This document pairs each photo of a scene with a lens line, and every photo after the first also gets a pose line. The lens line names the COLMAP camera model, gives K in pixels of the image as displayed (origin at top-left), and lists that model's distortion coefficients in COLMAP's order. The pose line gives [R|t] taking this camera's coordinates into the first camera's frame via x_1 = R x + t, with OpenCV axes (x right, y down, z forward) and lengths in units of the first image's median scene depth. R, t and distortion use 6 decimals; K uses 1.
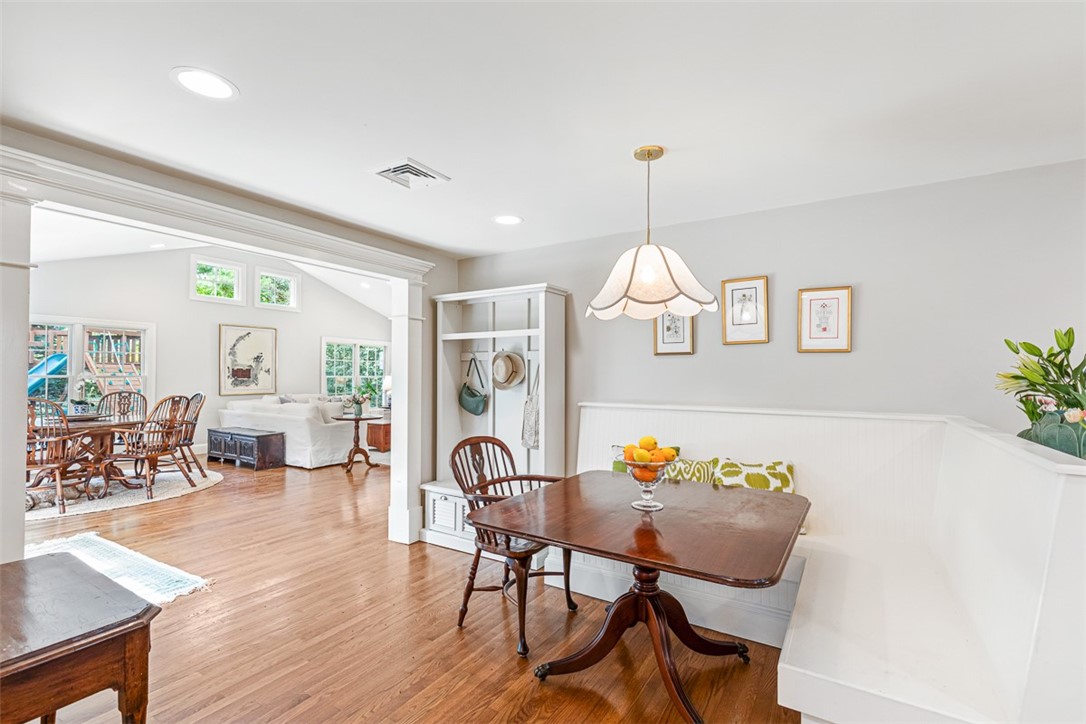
lens RADIAL K [[496.0, 0, 540.2], [0, 496.0, 367.3], [0, 0, 1]] dist [0.002151, 0.000697]
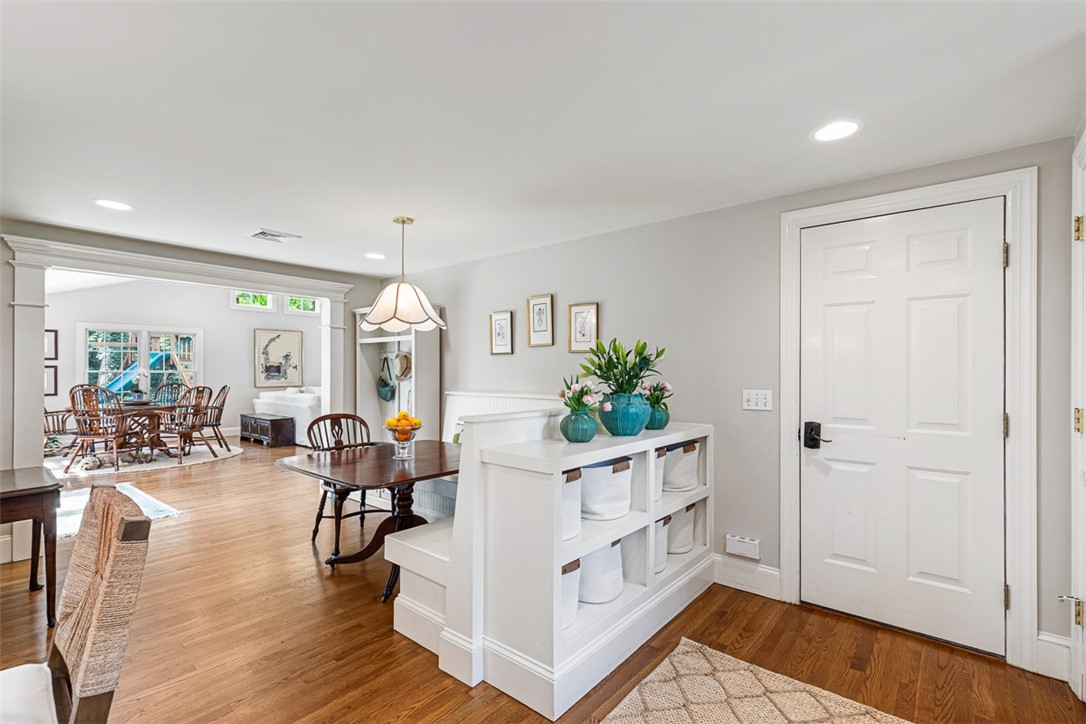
lens RADIAL K [[496.0, 0, 538.9], [0, 496.0, 369.2], [0, 0, 1]] dist [0.002151, 0.000697]
pose [[0.990301, -0.001600, -0.138931, 0.454046], [0.003410, 0.999912, 0.012790, -0.002575], [0.138899, -0.013139, 0.990219, -0.229526]]
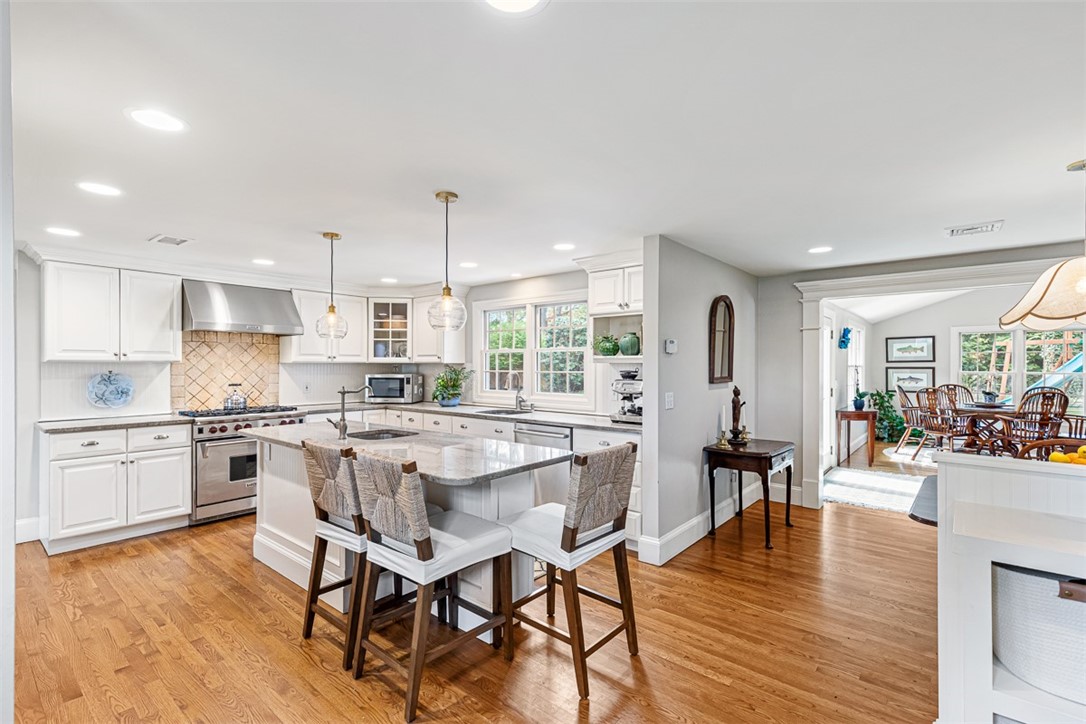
lens RADIAL K [[496.0, 0, 544.7], [0, 496.0, 362.8], [0, 0, 1]] dist [0.002151, 0.000697]
pose [[-0.132007, -0.007607, -0.991220, 0.751100], [0.013583, 0.999863, -0.009482, -0.019610], [0.991156, -0.014716, -0.131885, 0.019324]]
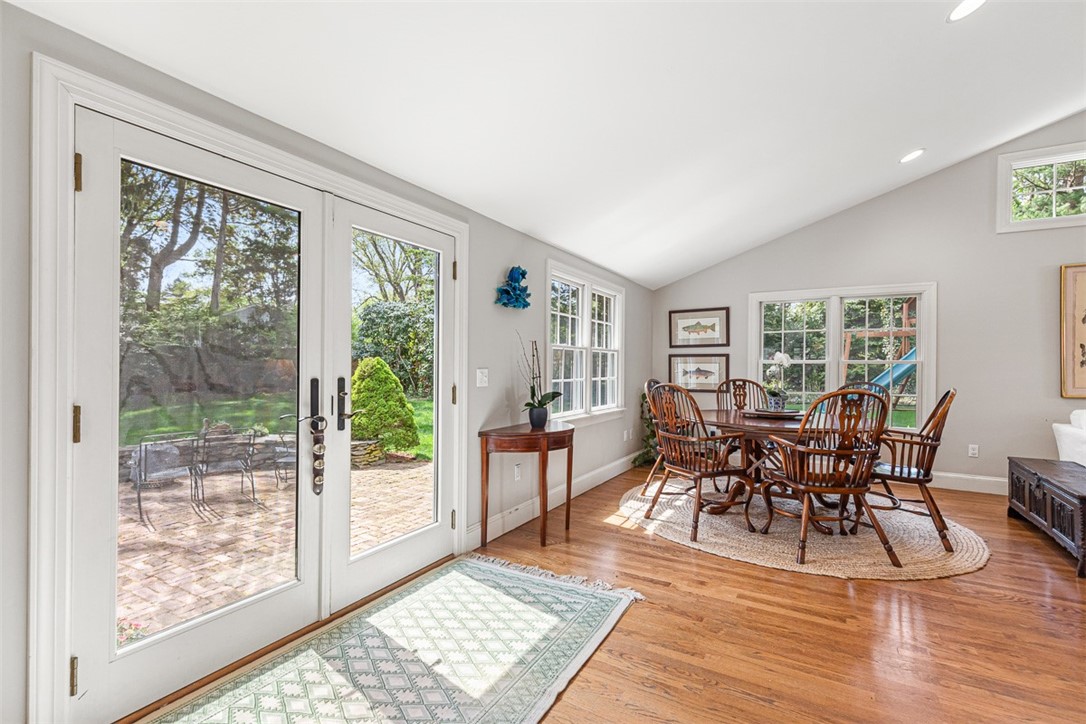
lens RADIAL K [[496.0, 0, 545.9], [0, 496.0, 363.7], [0, 0, 1]] dist [0.002151, 0.000697]
pose [[0.045430, -0.006053, -0.998949, -0.271819], [0.011862, 0.999914, -0.005519, 0.035590], [0.998897, -0.011599, 0.045498, 0.881030]]
